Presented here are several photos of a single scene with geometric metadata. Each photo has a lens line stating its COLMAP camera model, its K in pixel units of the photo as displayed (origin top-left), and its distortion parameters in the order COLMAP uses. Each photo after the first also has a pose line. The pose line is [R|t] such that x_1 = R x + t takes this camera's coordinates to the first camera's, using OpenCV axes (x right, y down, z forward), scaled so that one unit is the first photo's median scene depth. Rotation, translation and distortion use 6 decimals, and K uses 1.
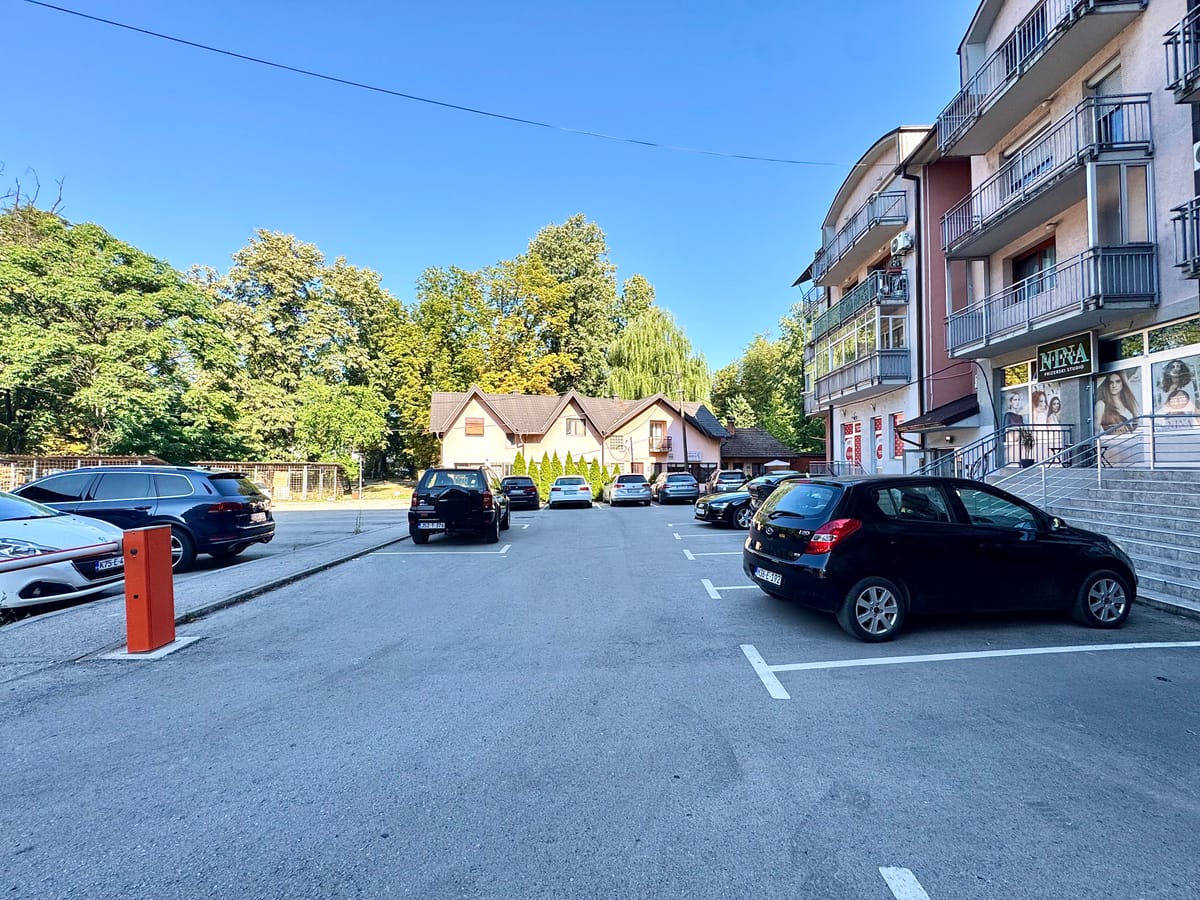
lens RADIAL K [[483.0, 0, 600.0], [0, 483.0, 450.0], [0, 0, 1]] dist [0.000343, 0.001064]
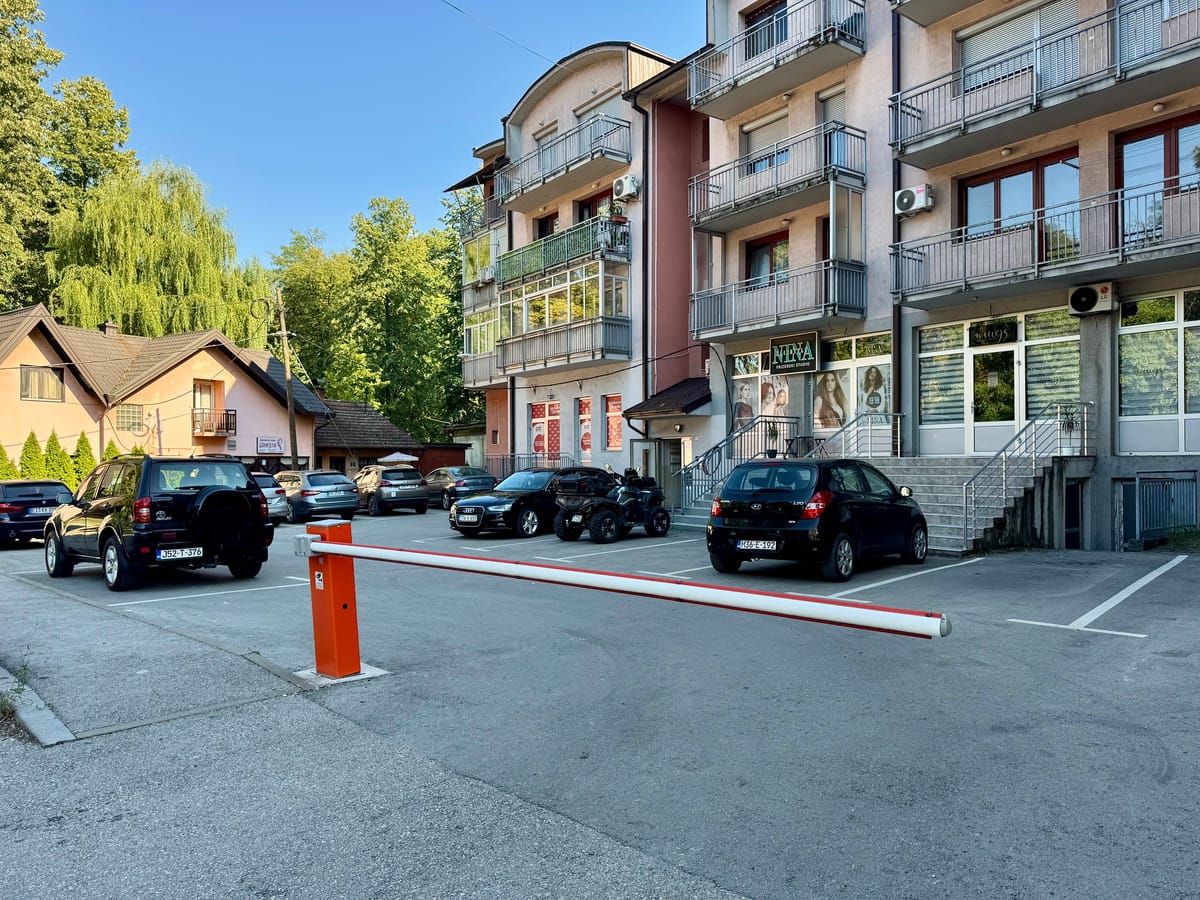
lens RADIAL K [[848.4, 0, 601.1], [0, 848.4, 453.7], [0, 0, 1]] dist [0.140987, -0.221035]
pose [[0.756681, 0.004191, 0.653771, -0.470596], [-0.016684, 0.999778, 0.012901, 0.007878], [-0.653572, -0.020669, 0.756582, -0.110111]]
